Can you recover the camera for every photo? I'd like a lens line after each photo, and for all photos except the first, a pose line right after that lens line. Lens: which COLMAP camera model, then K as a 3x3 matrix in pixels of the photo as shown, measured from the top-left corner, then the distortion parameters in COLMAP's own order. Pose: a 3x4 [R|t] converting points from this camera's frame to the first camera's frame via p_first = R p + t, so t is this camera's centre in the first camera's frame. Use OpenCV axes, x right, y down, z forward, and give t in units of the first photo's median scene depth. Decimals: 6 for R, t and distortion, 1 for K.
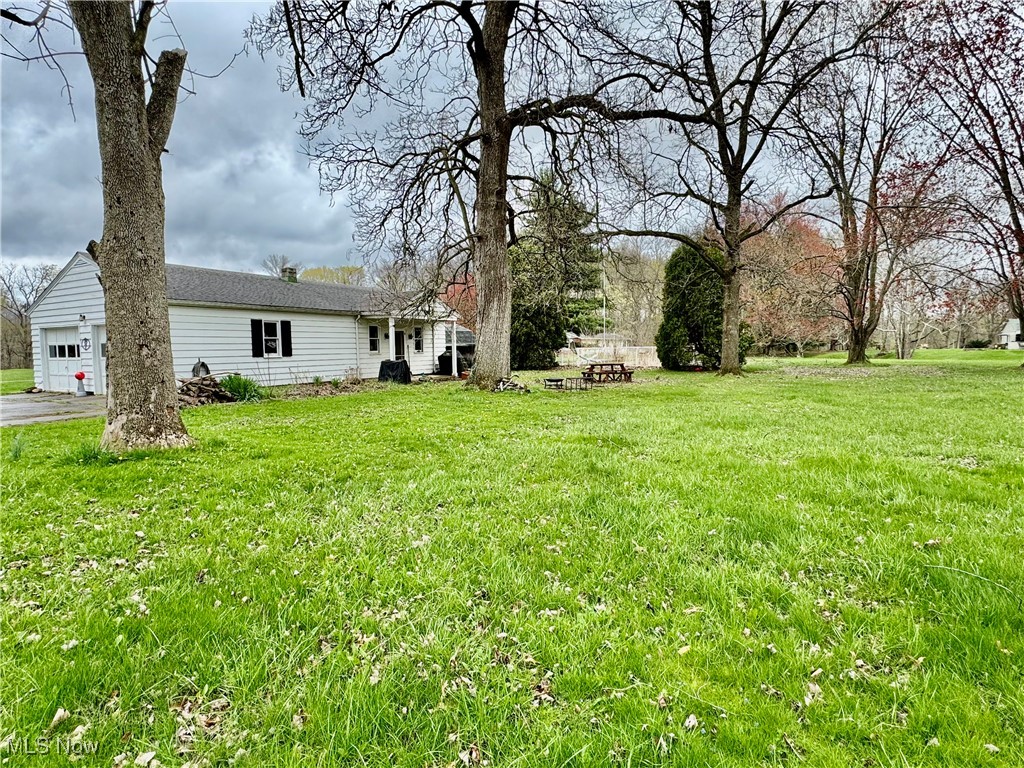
lens RADIAL K [[542.7, 0, 517.9], [0, 542.7, 391.5], [0, 0, 1]] dist [-0.020534, -0.000929]
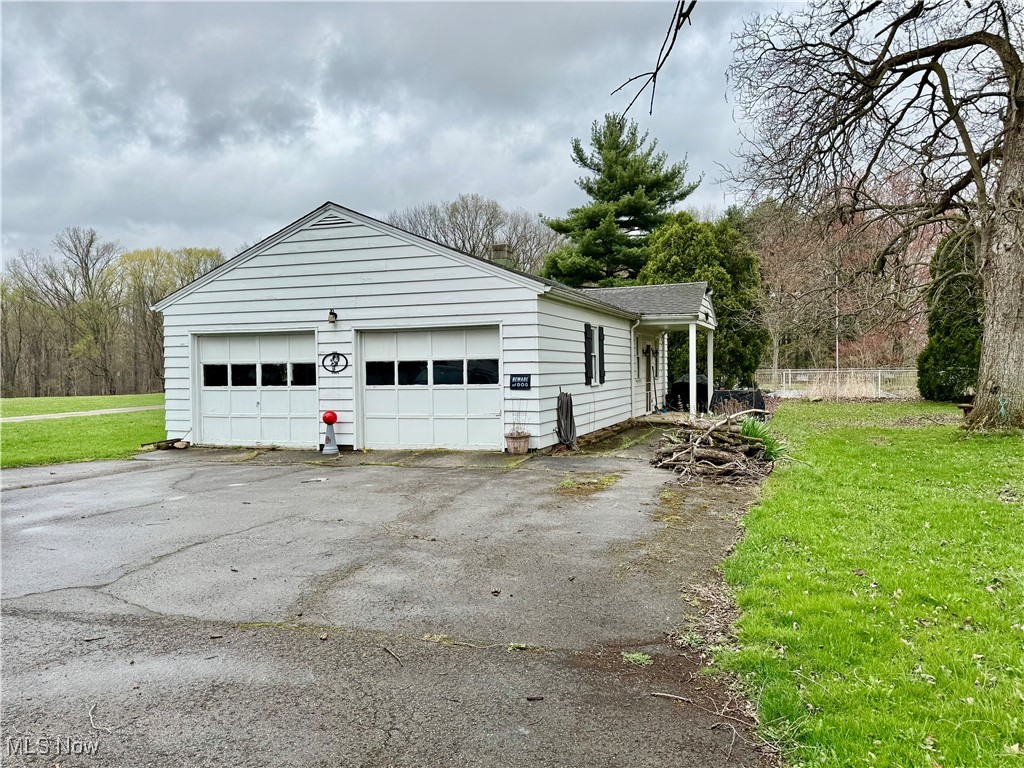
lens RADIAL K [[759.4, 0, 512.8], [0, 759.4, 380.7], [0, 0, 1]] dist [0.035776, -0.026189]
pose [[0.987845, -0.001859, 0.155429, -0.623167], [0.012596, 0.997598, -0.068120, -0.009187], [-0.154929, 0.069250, 0.985496, 0.141002]]
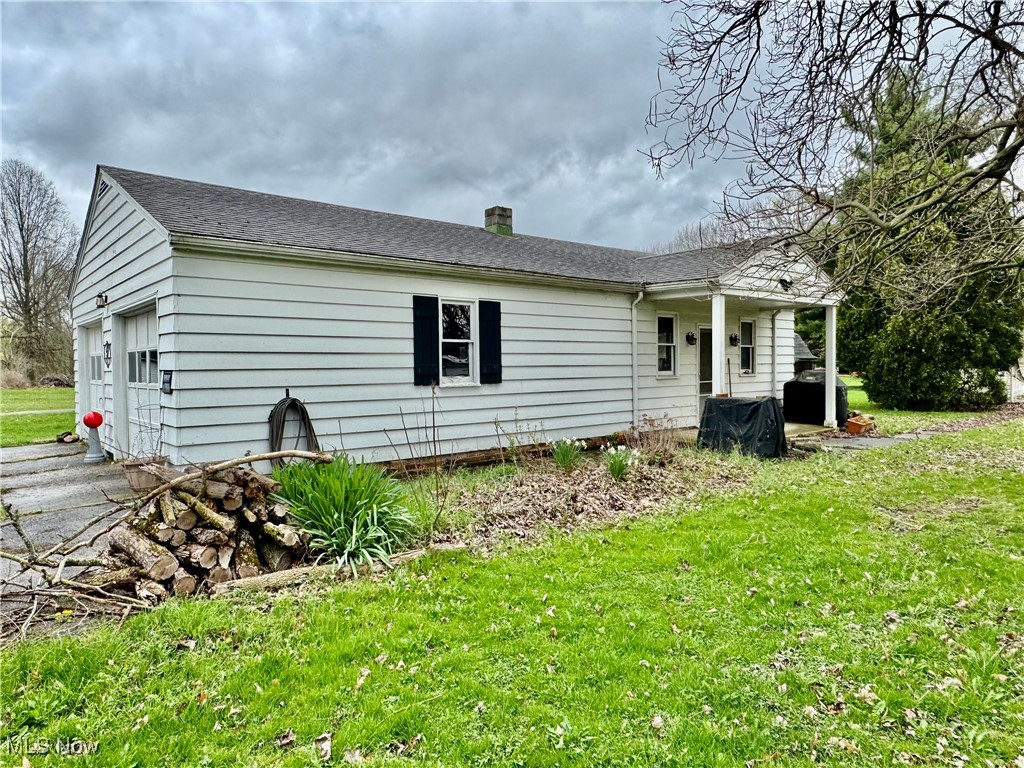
lens RADIAL K [[658.8, 0, 504.8], [0, 658.8, 378.0], [0, 0, 1]] dist [-0.037091, -0.000533]
pose [[0.928613, 0.010837, -0.370891, -0.209110], [-0.032755, 0.998065, -0.052848, -0.039764], [0.369601, 0.061224, 0.927172, 0.487761]]
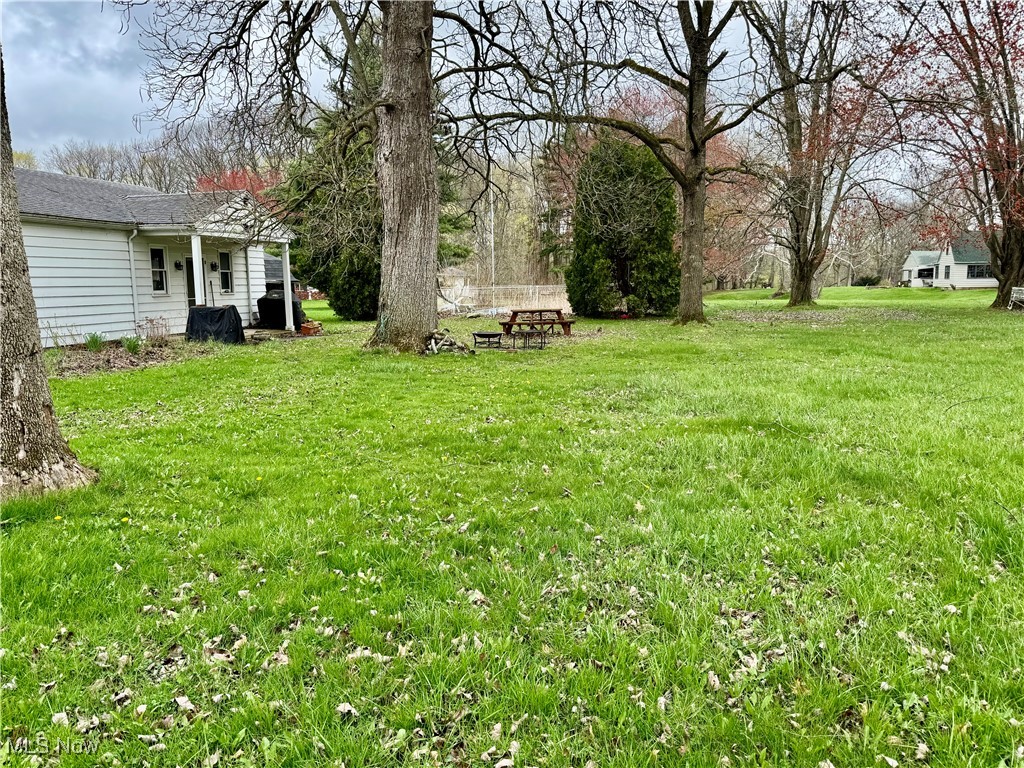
lens RADIAL K [[759.4, 0, 506.2], [0, 759.4, 394.9], [0, 0, 1]] dist [0.035776, -0.026189]
pose [[0.961409, -0.038262, 0.272448, -0.147601], [0.021642, 0.997731, 0.063748, -0.005269], [-0.274269, -0.055391, 0.960056, 0.076694]]
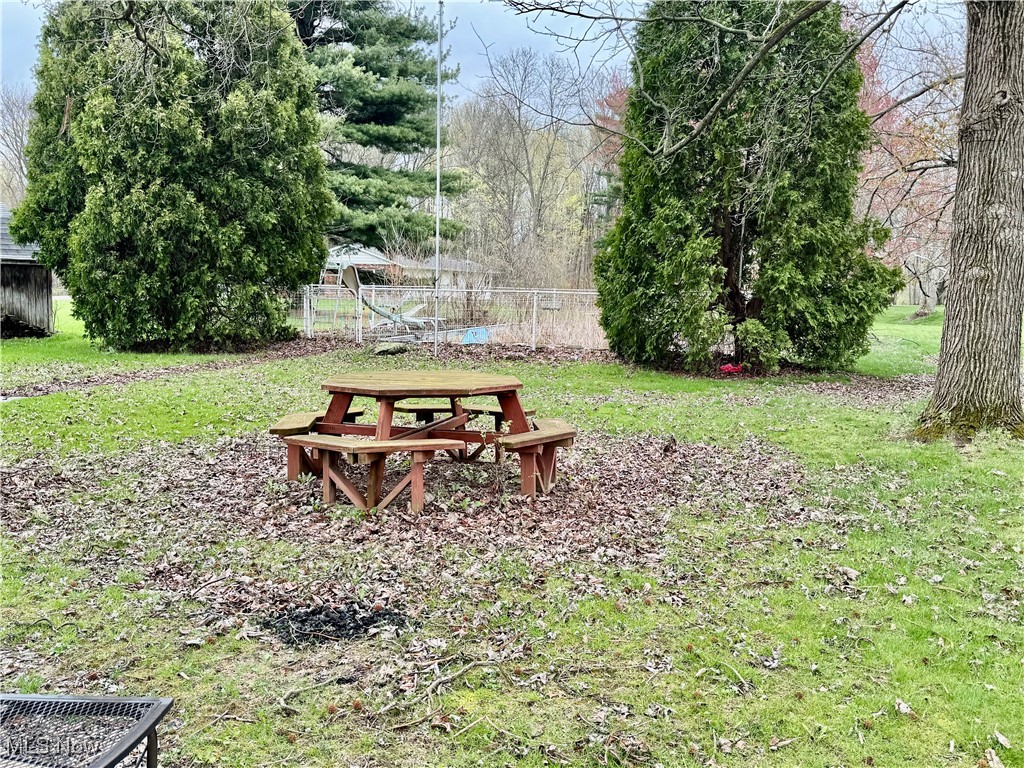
lens RADIAL K [[902.8, 0, 506.0], [0, 902.8, 380.2], [0, 0, 1]] dist [0.041570, 0.006618]
pose [[0.975433, 0.013653, 0.219874, 0.128420], [-0.019091, 0.999562, 0.022626, -0.060365], [-0.219469, -0.026267, 0.975266, 0.728784]]
